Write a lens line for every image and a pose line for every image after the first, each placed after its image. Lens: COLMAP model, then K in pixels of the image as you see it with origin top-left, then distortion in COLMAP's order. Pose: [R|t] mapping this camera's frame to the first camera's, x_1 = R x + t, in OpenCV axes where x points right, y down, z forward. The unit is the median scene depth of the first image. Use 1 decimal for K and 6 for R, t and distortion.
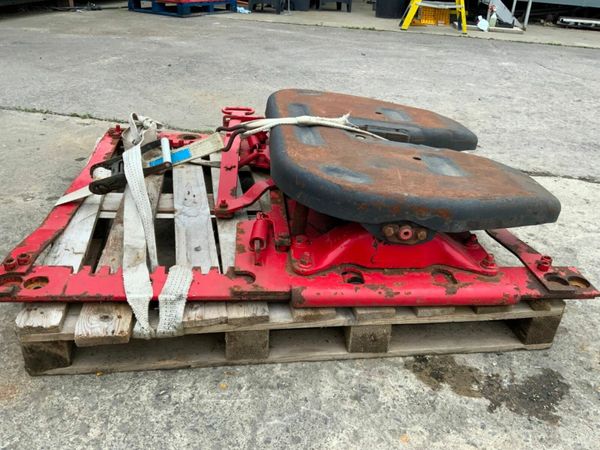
lens RADIAL K [[495.5, 0, 297.6], [0, 495.5, 227.6], [0, 0, 1]] dist [0.054106, -0.114358]
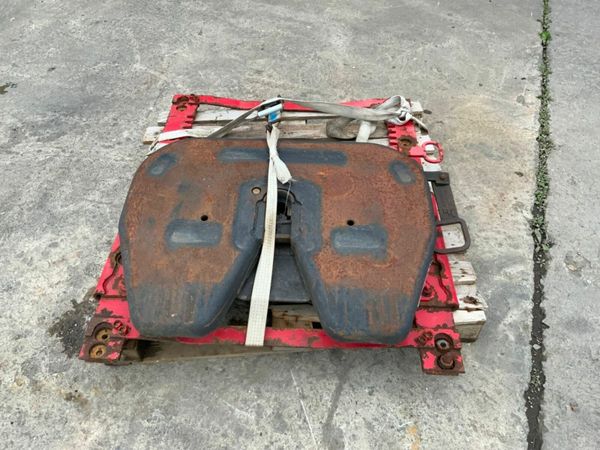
lens RADIAL K [[495.5, 0, 301.2], [0, 495.5, 221.9], [0, 0, 1]] dist [0.054106, -0.114358]
pose [[-0.115431, 0.676985, -0.726888, 1.306901], [-0.473932, 0.605580, 0.639266, -1.207153], [0.872963, 0.418287, 0.250942, 1.105048]]
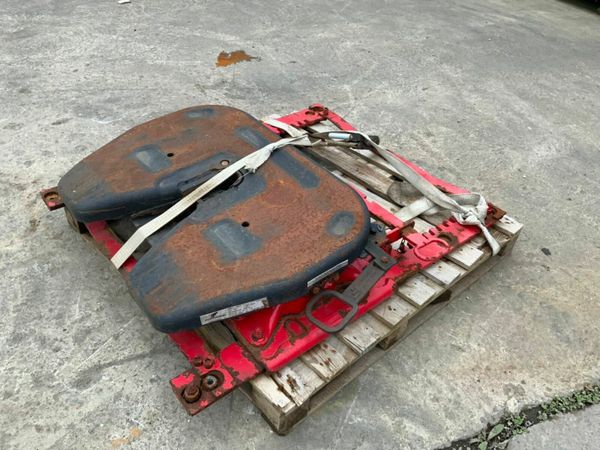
lens RADIAL K [[495.5, 0, 303.9], [0, 495.5, 223.2], [0, 0, 1]] dist [0.054106, -0.114358]
pose [[-0.812382, 0.269371, -0.517179, 0.831410], [-0.373367, 0.440985, 0.816168, -1.539030], [0.447920, 0.856138, -0.257674, 2.008325]]
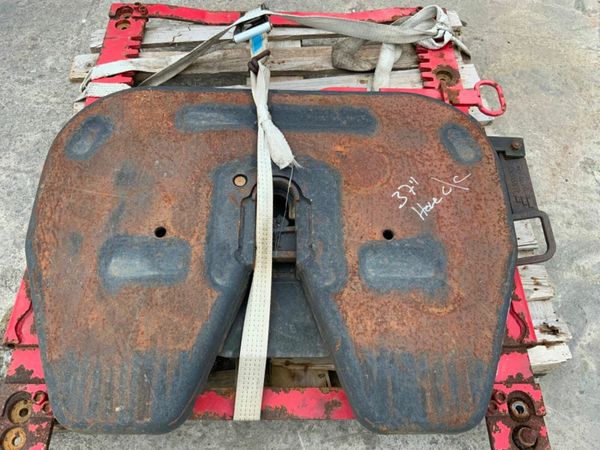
lens RADIAL K [[495.5, 0, 299.9], [0, 495.5, 223.6], [0, 0, 1]] dist [0.054106, -0.114358]
pose [[-0.072920, 0.817565, -0.571201, 0.781678], [-0.494628, 0.467682, 0.732541, -0.968934], [0.866040, 0.335949, 0.370287, 1.094560]]
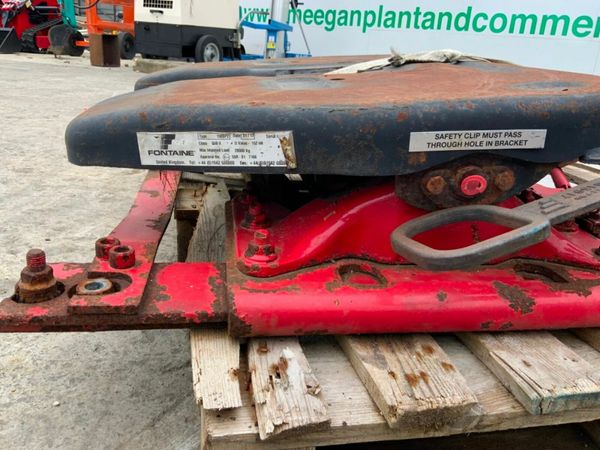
lens RADIAL K [[495.5, 0, 298.9], [0, 495.5, 225.6], [0, 0, 1]] dist [0.054106, -0.114358]
pose [[-0.989963, -0.090885, -0.108227, 0.364974], [-0.141258, 0.660241, 0.737650, -0.730512], [0.004414, 0.745534, -0.666453, 2.196565]]
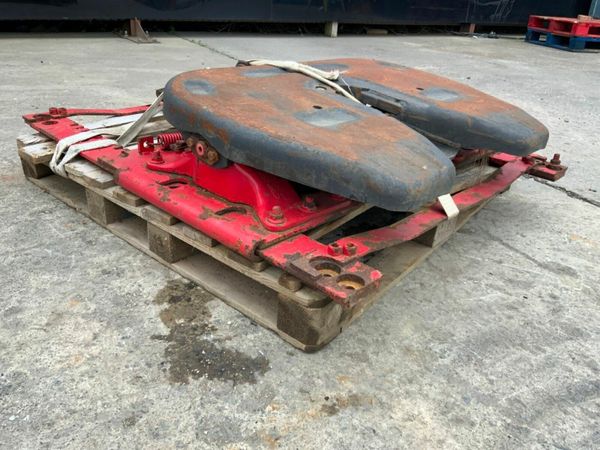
lens RADIAL K [[495.5, 0, 299.7], [0, 495.5, 224.3], [0, 0, 1]] dist [0.054106, -0.114358]
pose [[0.662464, 0.314384, -0.679929, 1.091218], [-0.371328, 0.926123, 0.066429, 0.012457], [0.650582, 0.208469, 0.730263, 0.445285]]
